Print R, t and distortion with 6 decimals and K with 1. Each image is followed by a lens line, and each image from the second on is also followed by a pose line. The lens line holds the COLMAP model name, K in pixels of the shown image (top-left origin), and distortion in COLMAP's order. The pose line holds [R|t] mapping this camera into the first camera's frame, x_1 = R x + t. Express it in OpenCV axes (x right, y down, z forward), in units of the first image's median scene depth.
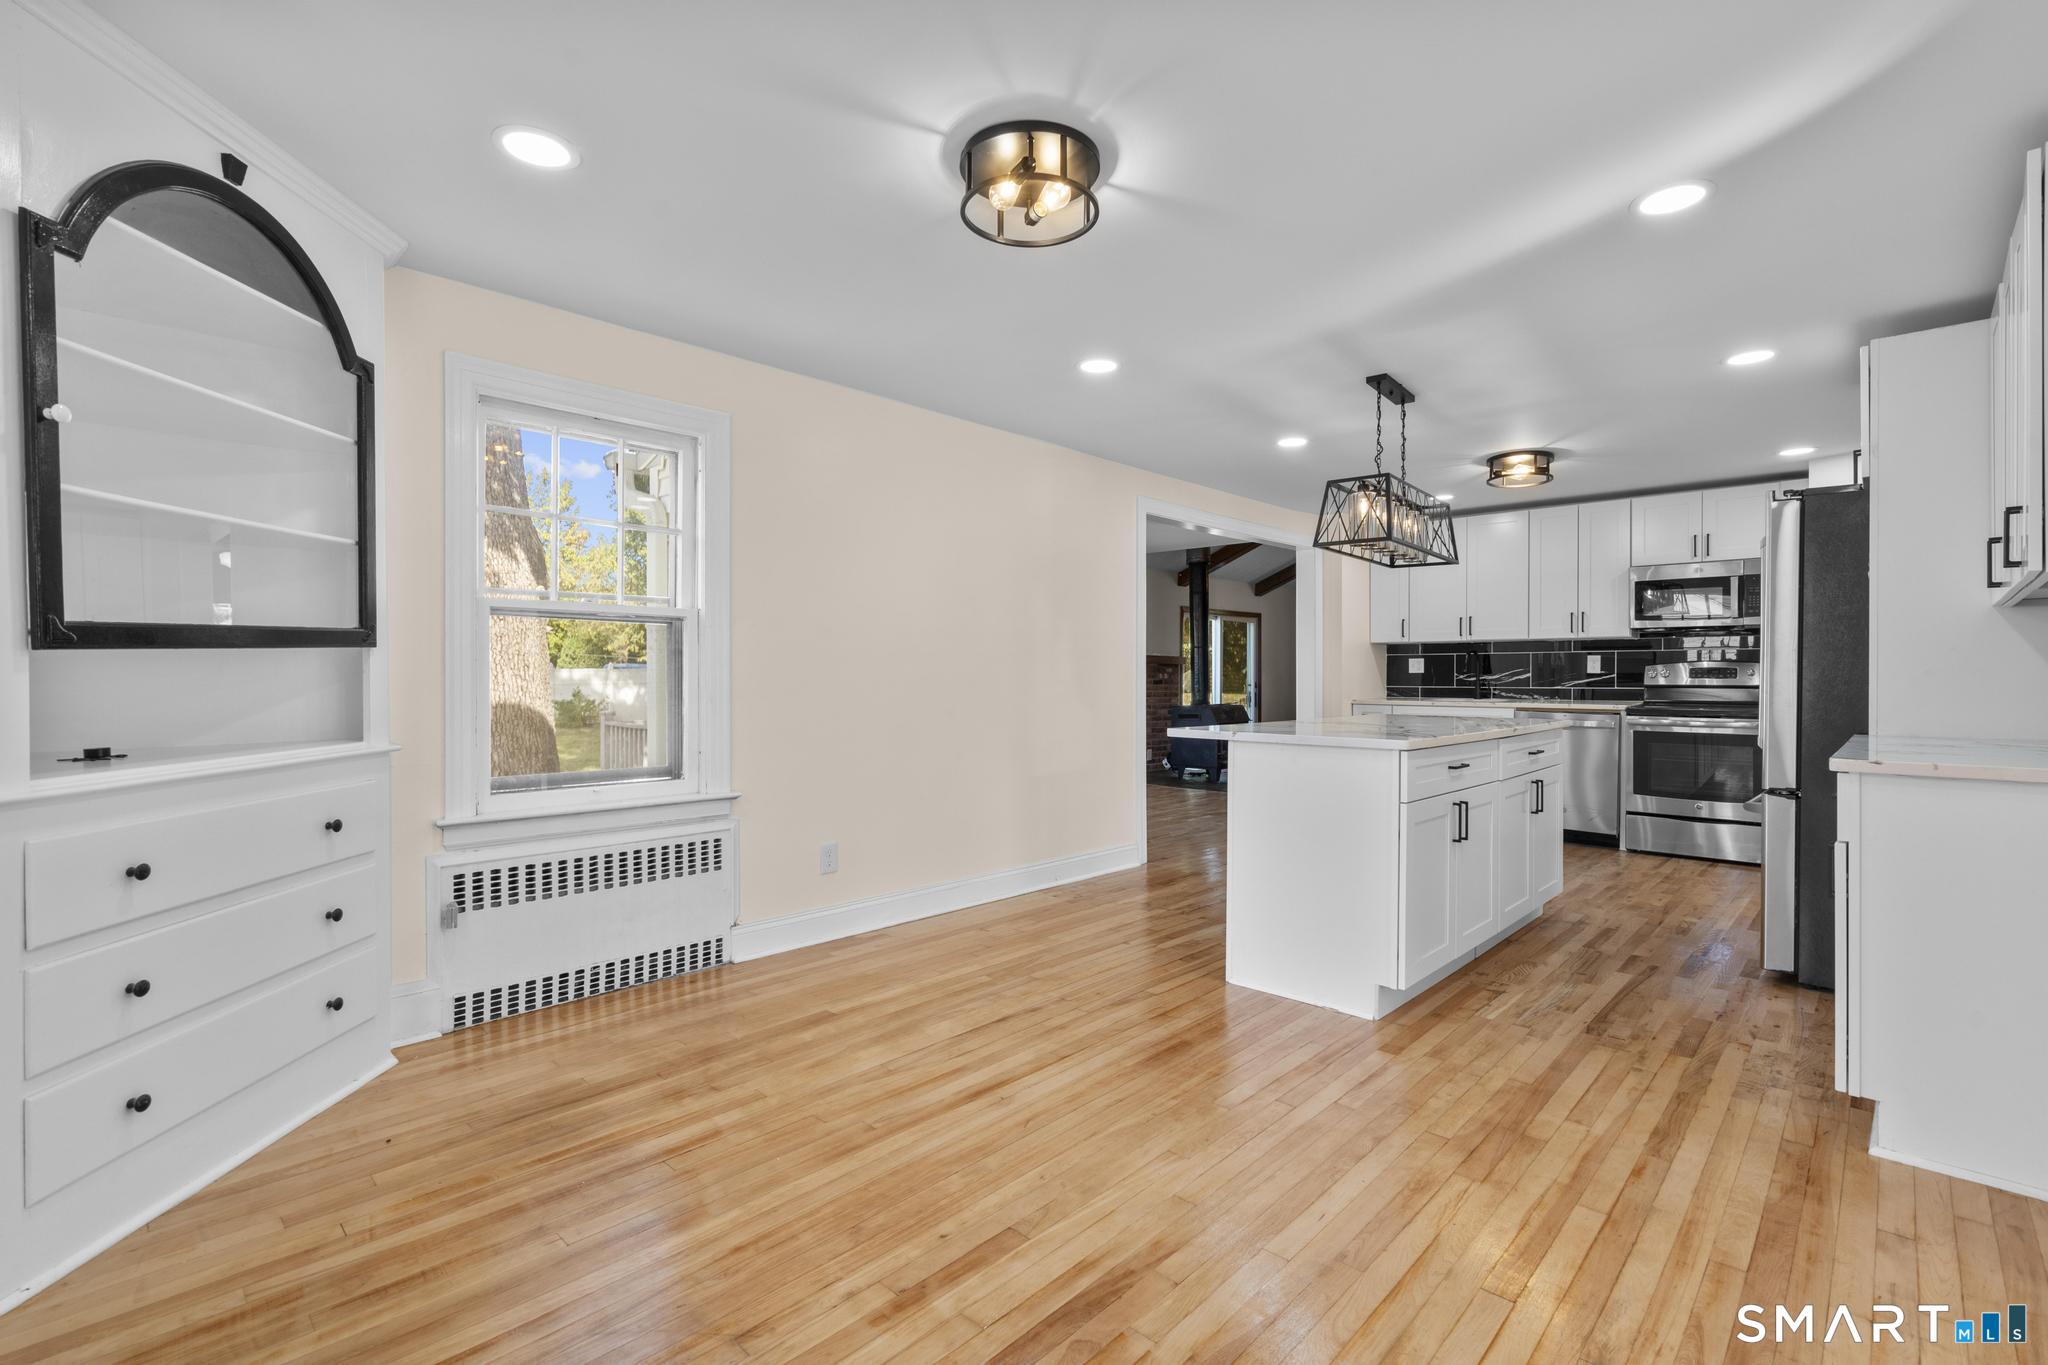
lens RADIAL K [[923.5, 0, 1026.8], [0, 923.5, 684.2], [0, 0, 1]] dist [-0.002413, 0.004177]
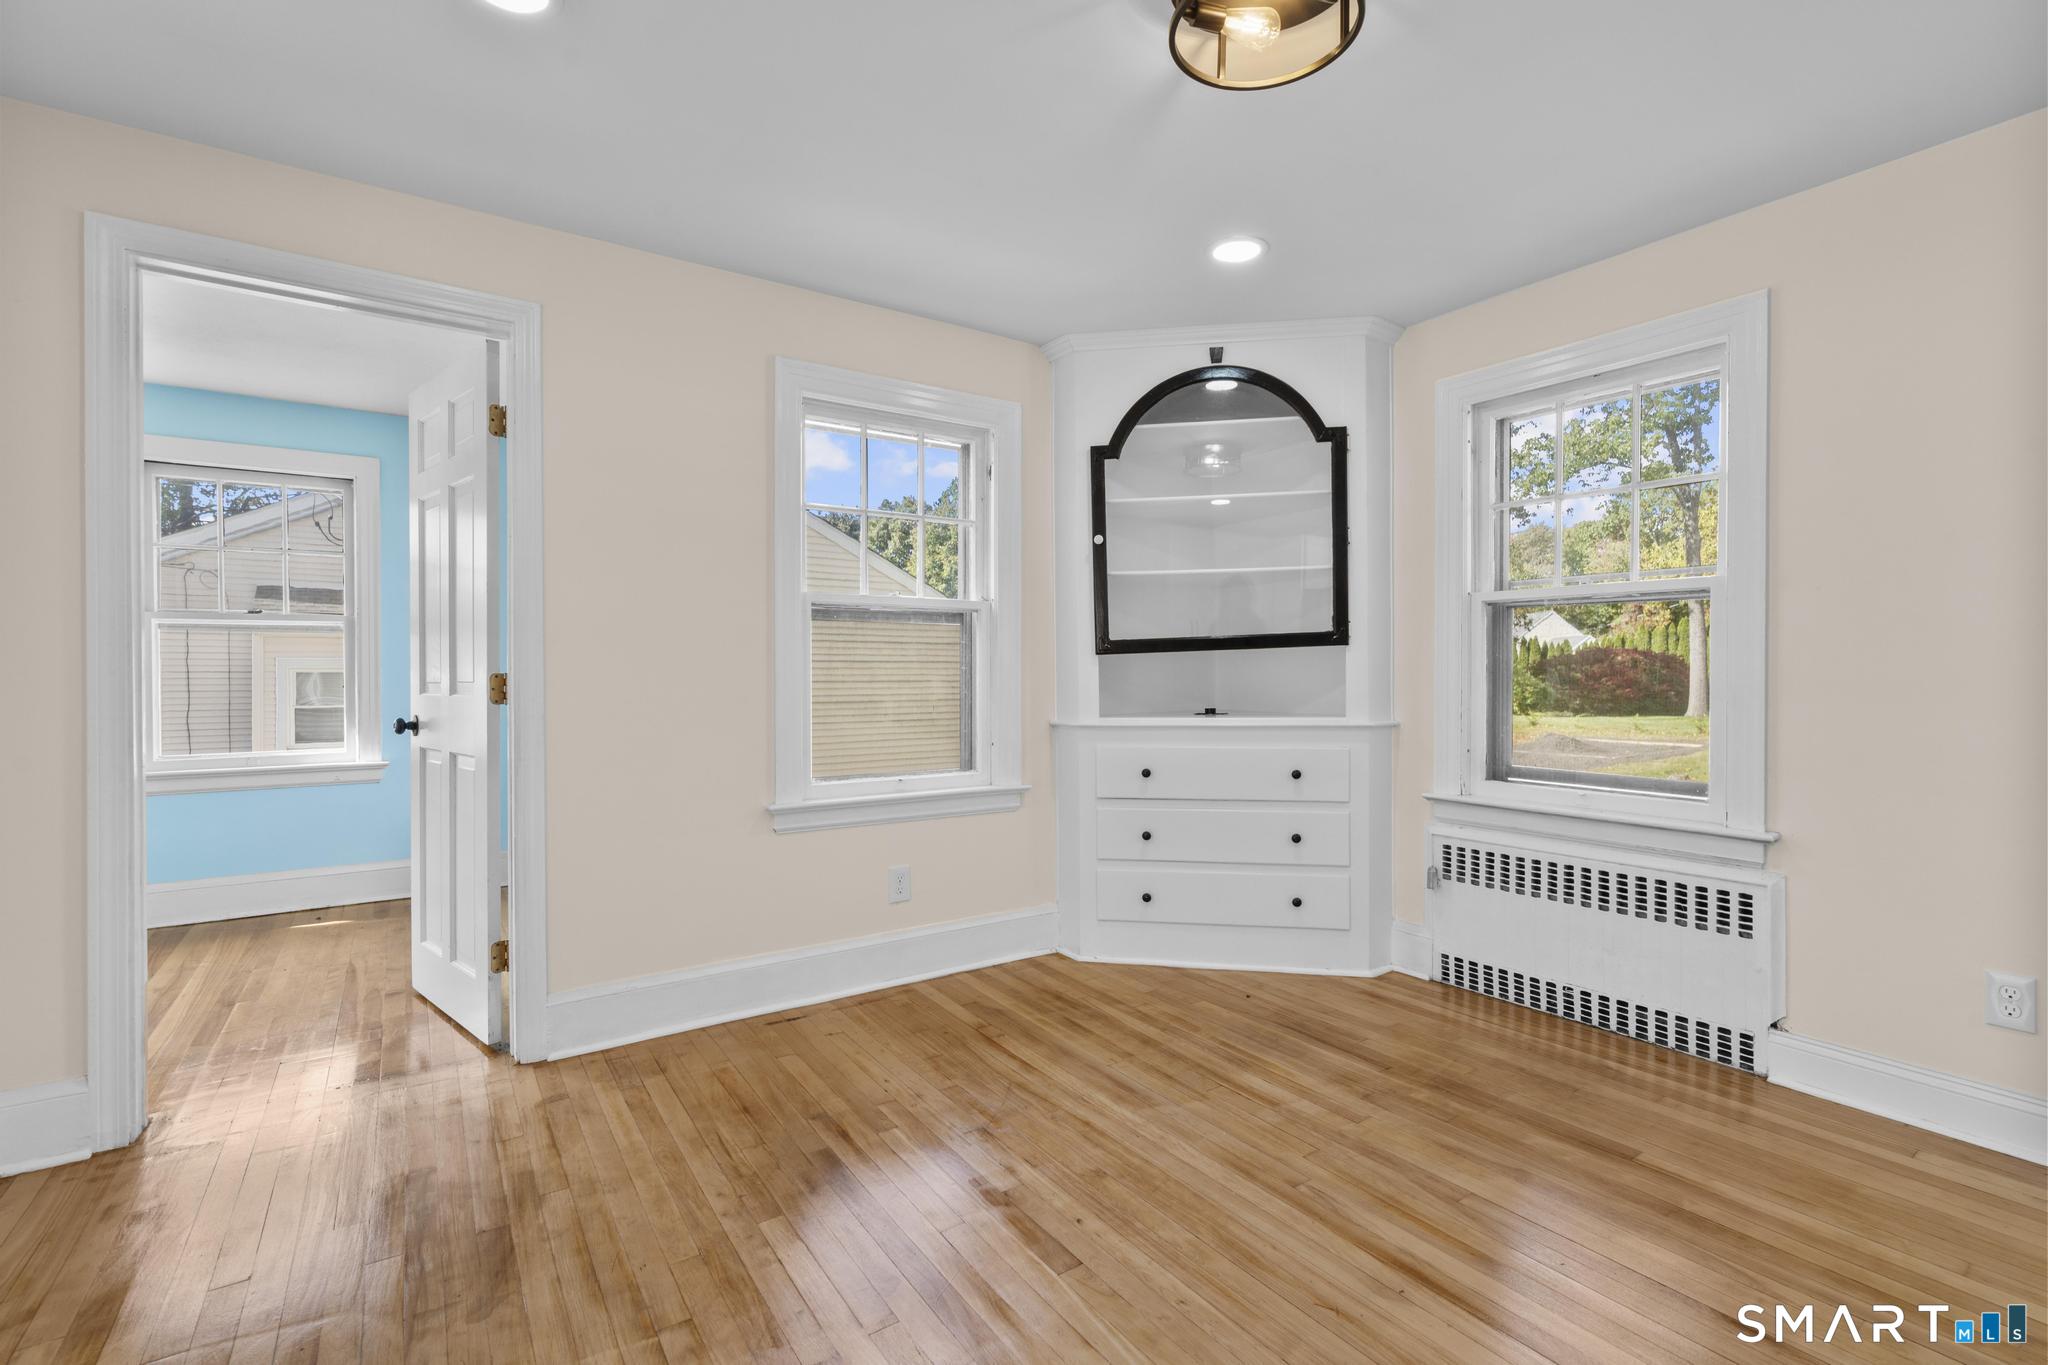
lens RADIAL K [[923.5, 0, 1031.2], [0, 923.5, 683.0], [0, 0, 1]] dist [-0.002413, 0.004177]
pose [[-0.206016, 0.014281, -0.978444, 0.677853], [-0.005752, 0.999859, 0.015804, -0.004448], [0.978532, 0.008884, -0.205905, 0.867363]]
